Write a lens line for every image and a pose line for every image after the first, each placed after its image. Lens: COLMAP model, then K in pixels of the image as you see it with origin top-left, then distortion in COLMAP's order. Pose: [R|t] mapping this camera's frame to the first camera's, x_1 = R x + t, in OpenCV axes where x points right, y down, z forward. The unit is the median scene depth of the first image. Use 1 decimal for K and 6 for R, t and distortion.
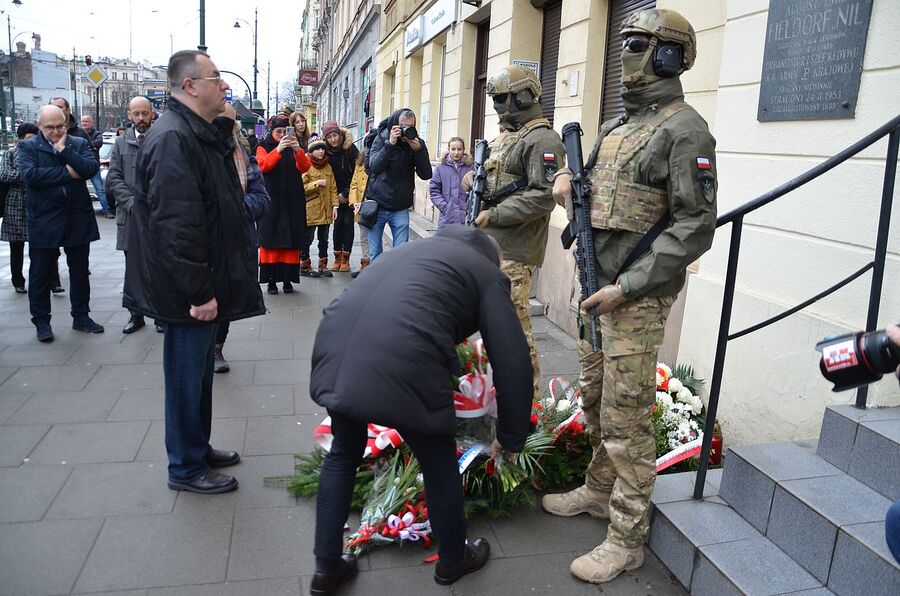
lens RADIAL K [[733.5, 0, 429.5], [0, 733.5, 306.8], [0, 0, 1]] dist [-0.140282, 0.104643]
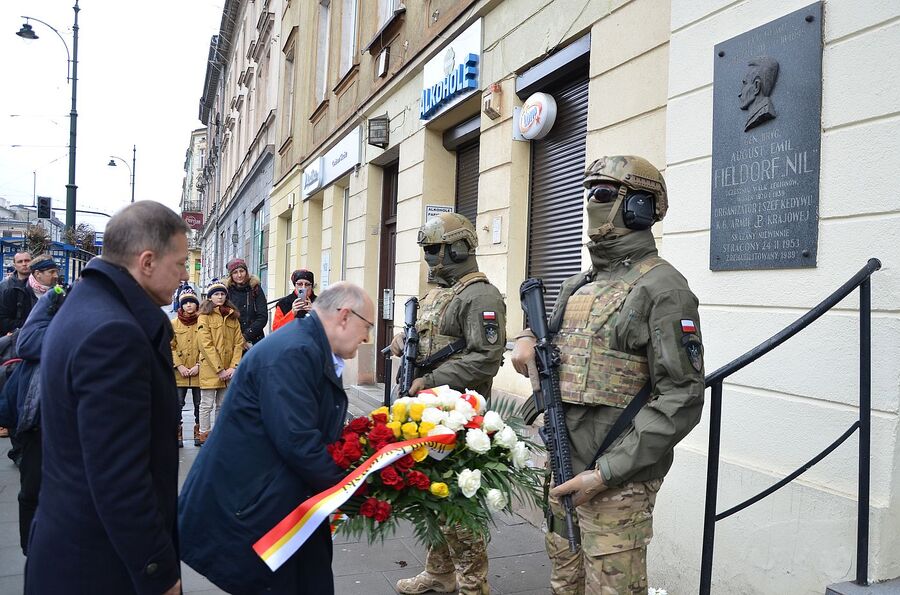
lens RADIAL K [[780.1, 0, 474.8], [0, 780.1, 321.3], [0, 0, 1]] dist [-0.143980, 0.131809]
pose [[0.980931, -0.021515, 0.193160, -0.040948], [0.054978, 0.983979, -0.169597, -0.045025], [-0.186416, 0.176983, 0.966398, 0.103060]]
